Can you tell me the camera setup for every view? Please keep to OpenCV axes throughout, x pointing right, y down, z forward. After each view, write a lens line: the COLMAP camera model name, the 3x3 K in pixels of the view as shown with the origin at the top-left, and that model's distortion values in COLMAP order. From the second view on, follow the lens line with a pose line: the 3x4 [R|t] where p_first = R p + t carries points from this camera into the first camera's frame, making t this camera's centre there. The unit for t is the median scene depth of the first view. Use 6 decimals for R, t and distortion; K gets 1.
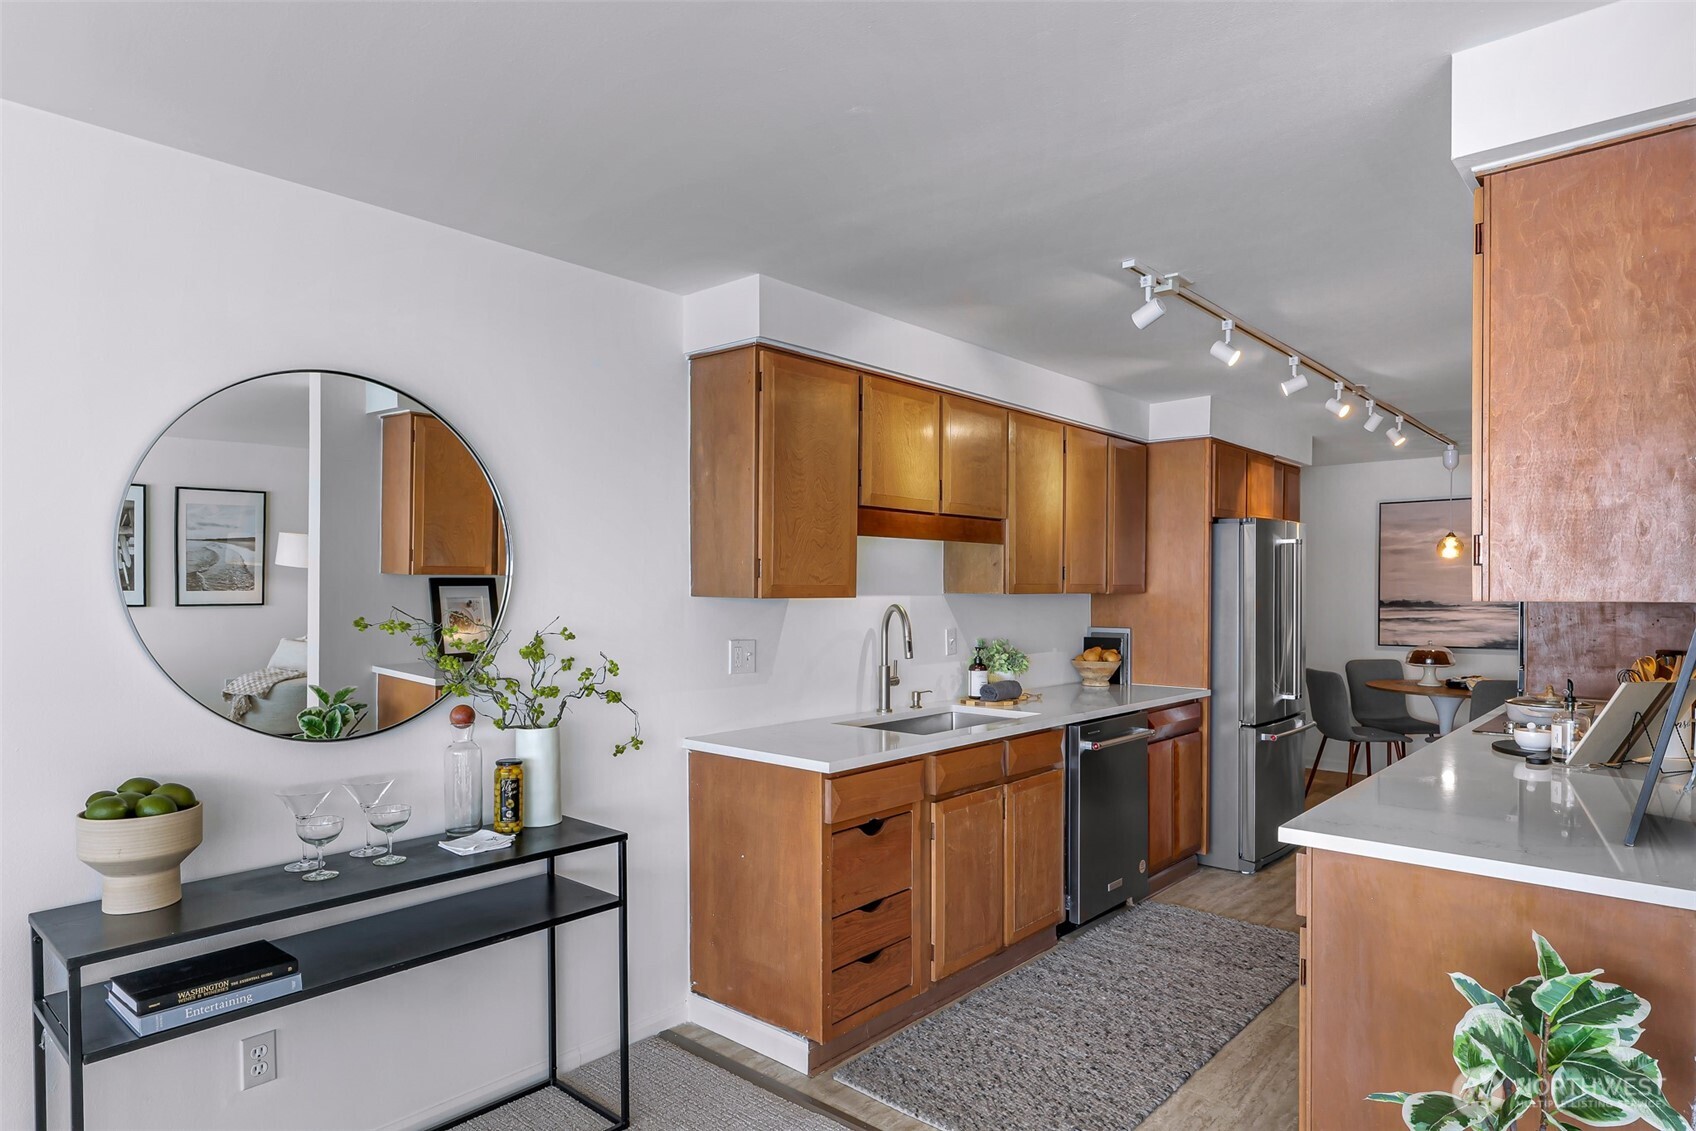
lens RADIAL K [[955.8, 0, 839.3], [0, 955.8, 601.5], [0, 0, 1]] dist [-0.000583, 0.000156]
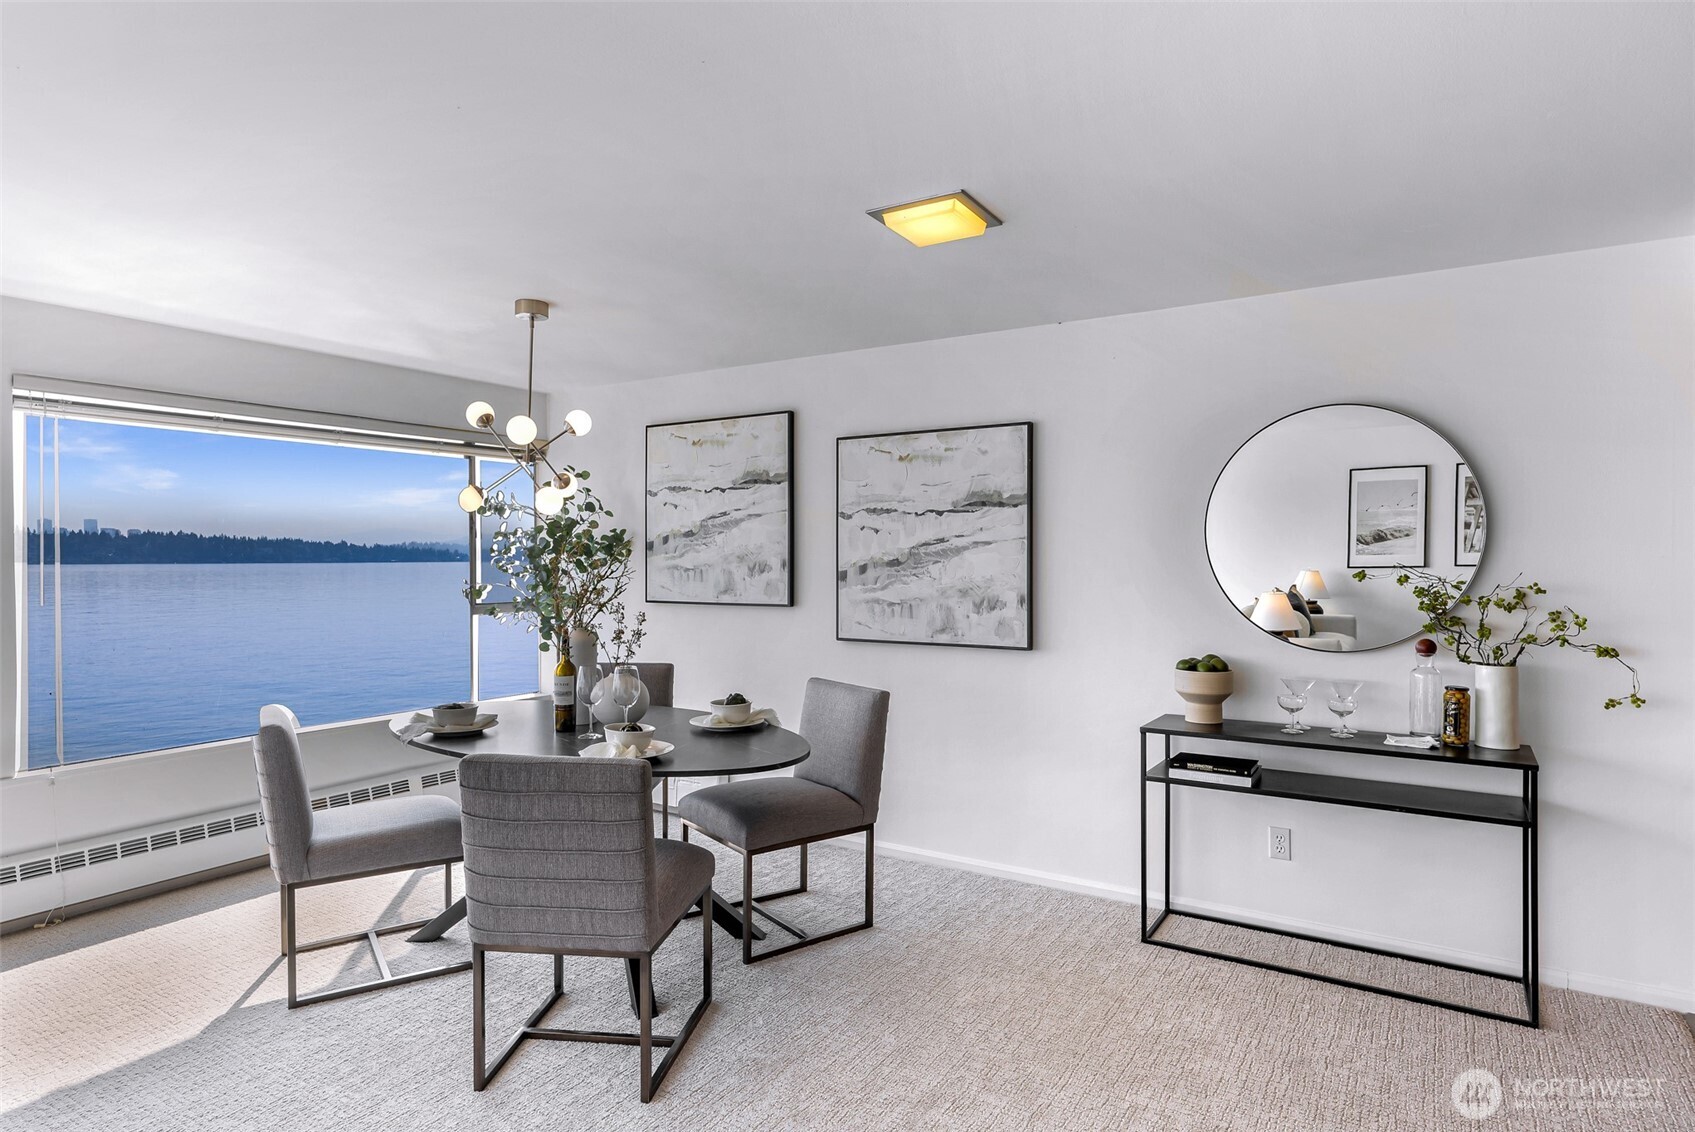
lens RADIAL K [[955.3, 0, 849.2], [0, 955.3, 564.4], [0, 0, 1]] dist [-0.000583, 0.000156]
pose [[0.148825, 0.001184, -0.988863, 0.735667], [-0.013581, 0.999907, -0.000846, 0.017892], [0.988770, 0.013556, 0.148827, 0.029068]]
